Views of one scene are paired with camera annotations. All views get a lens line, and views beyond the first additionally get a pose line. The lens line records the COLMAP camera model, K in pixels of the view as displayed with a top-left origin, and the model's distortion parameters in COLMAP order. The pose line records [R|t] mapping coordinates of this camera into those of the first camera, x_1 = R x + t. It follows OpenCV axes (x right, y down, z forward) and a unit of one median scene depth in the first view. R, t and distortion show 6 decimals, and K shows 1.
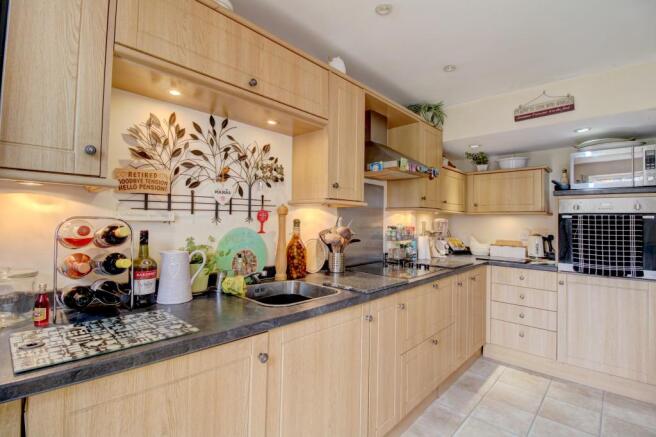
lens RADIAL K [[304.8, 0, 330.7], [0, 304.8, 212.3], [0, 0, 1]] dist [0.000902, -0.013601]
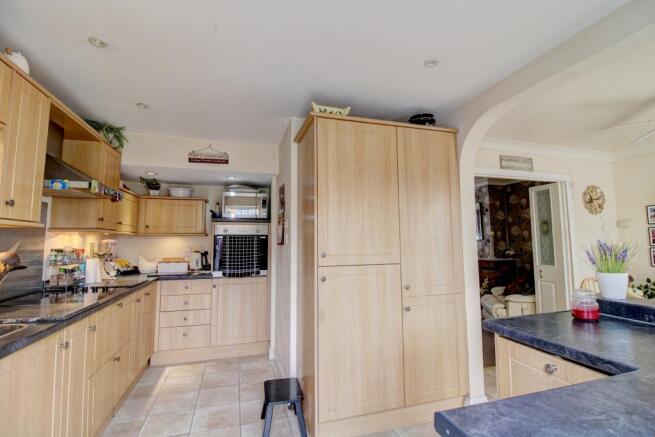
lens RADIAL K [[304.3, 0, 330.2], [0, 304.3, 212.3], [0, 0, 1]] dist [0.000902, -0.013601]
pose [[0.490239, 0.064540, 0.869195, -0.178232], [-0.011441, 0.997645, -0.067625, -0.010551], [-0.871513, 0.023208, 0.489823, -0.117743]]
